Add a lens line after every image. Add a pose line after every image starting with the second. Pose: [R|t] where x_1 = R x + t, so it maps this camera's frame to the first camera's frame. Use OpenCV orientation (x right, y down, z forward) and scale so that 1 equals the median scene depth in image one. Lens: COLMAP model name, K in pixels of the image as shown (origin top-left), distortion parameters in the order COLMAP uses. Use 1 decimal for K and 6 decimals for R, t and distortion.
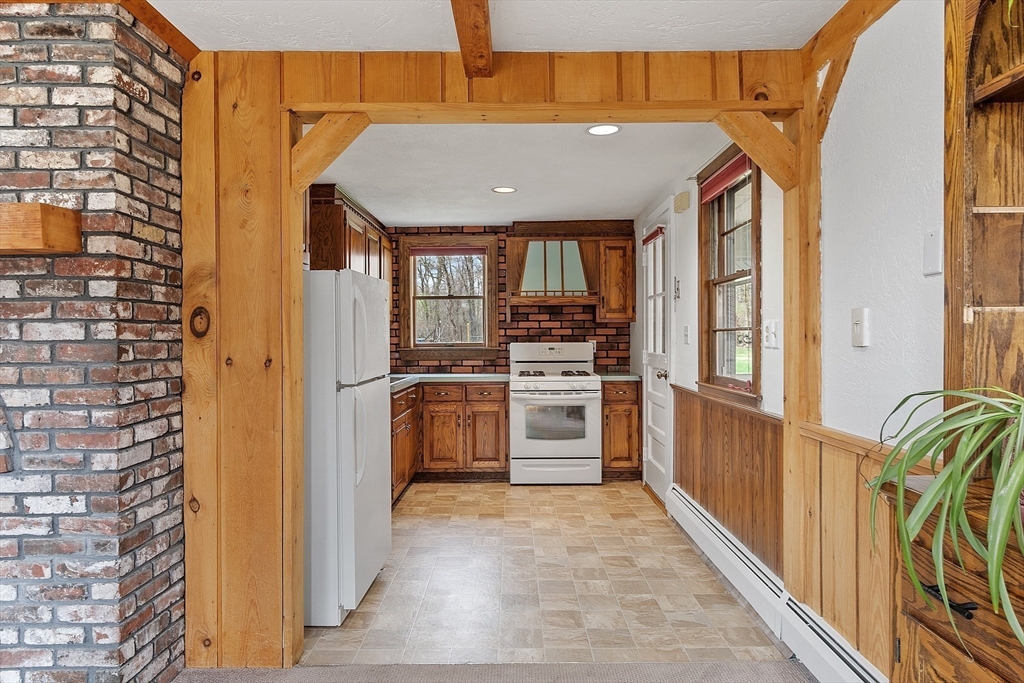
lens RADIAL K [[660.6, 0, 518.6], [0, 660.6, 341.5], [0, 0, 1]] dist [0.000957, 0.000140]
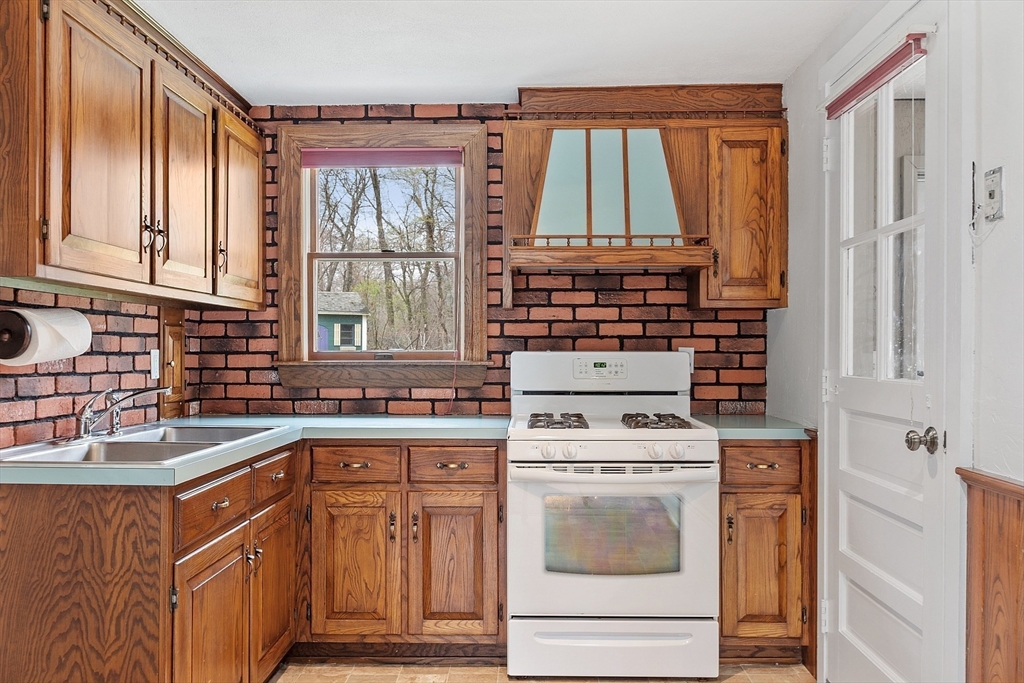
lens RADIAL K [[843.6, 0, 513.8], [0, 843.6, 352.1], [0, 0, 1]] dist [0.009666, -0.005863]
pose [[0.999671, 0.006248, -0.024864, 0.005063], [-0.006307, 0.999977, -0.002313, 0.005012], [0.024849, 0.002469, 0.999688, 0.530511]]
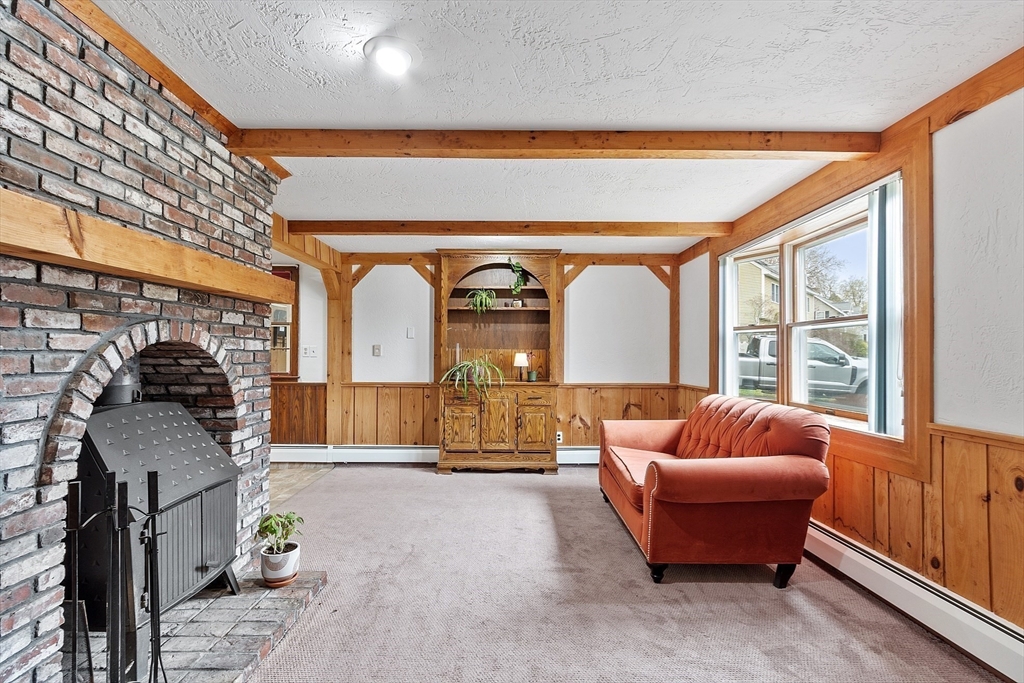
lens RADIAL K [[458.4, 0, 510.8], [0, 458.4, 351.8], [0, 0, 1]] dist [0.003549, -0.001419]
pose [[0.002727, 0.011218, 0.999933, -0.878934], [-0.000013, 0.999937, -0.011218, 0.007610], [-0.999996, 0.000018, 0.002727, 0.139753]]
